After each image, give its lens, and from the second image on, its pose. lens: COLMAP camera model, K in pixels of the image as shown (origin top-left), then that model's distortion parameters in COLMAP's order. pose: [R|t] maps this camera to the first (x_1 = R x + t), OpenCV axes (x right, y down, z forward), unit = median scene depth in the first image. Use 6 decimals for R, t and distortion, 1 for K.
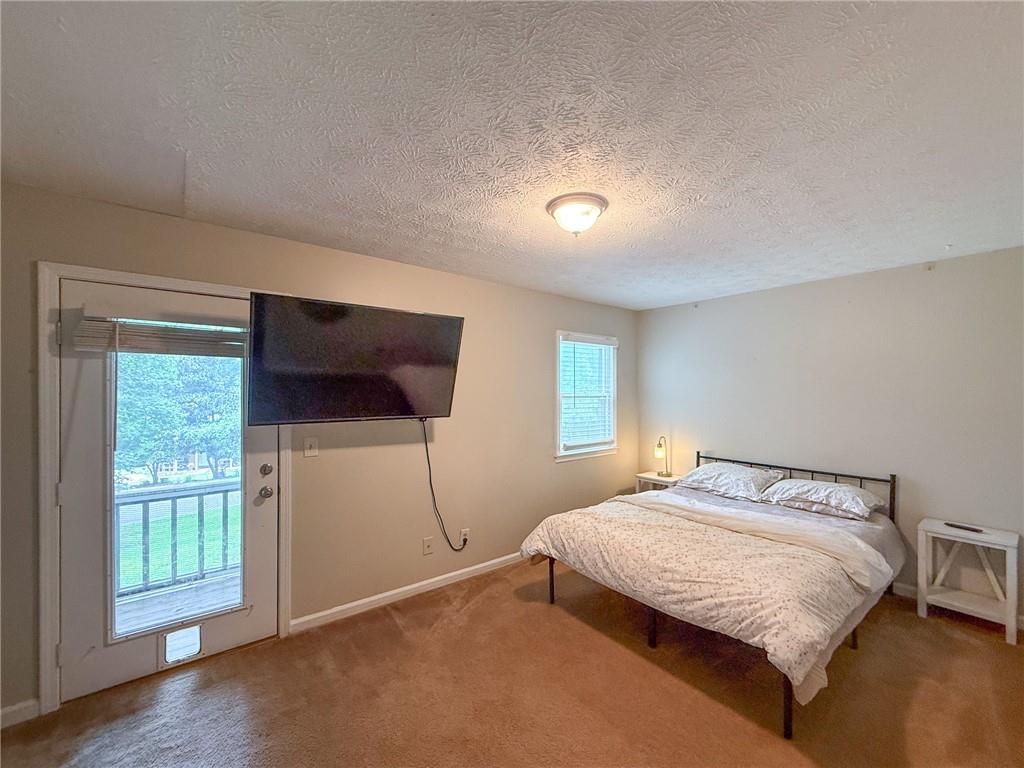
lens RADIAL K [[413.1, 0, 492.2], [0, 413.1, 398.1], [0, 0, 1]] dist [-0.000357, -0.000160]
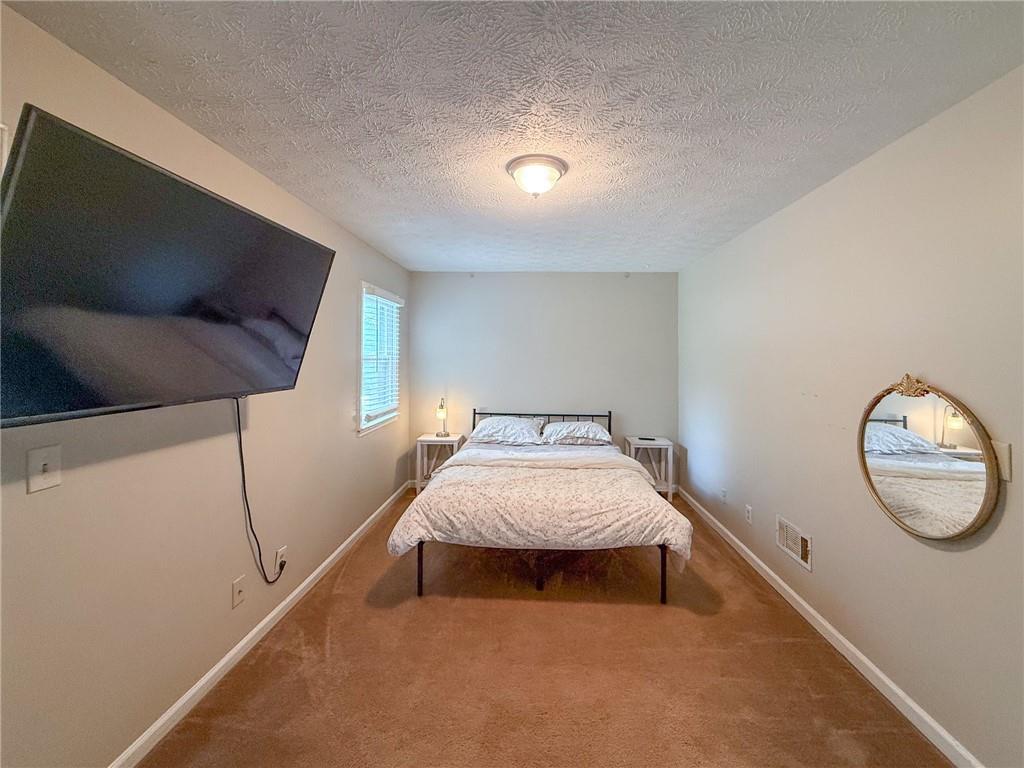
lens RADIAL K [[429.7, 0, 514.0], [0, 429.7, 355.8], [0, 0, 1]] dist [0.000212, -0.000003]
pose [[0.646361, 0.003692, 0.763023, -0.468138], [0.003856, 0.999960, -0.008105, -0.003321], [-0.763022, 0.008181, 0.646321, 0.283746]]
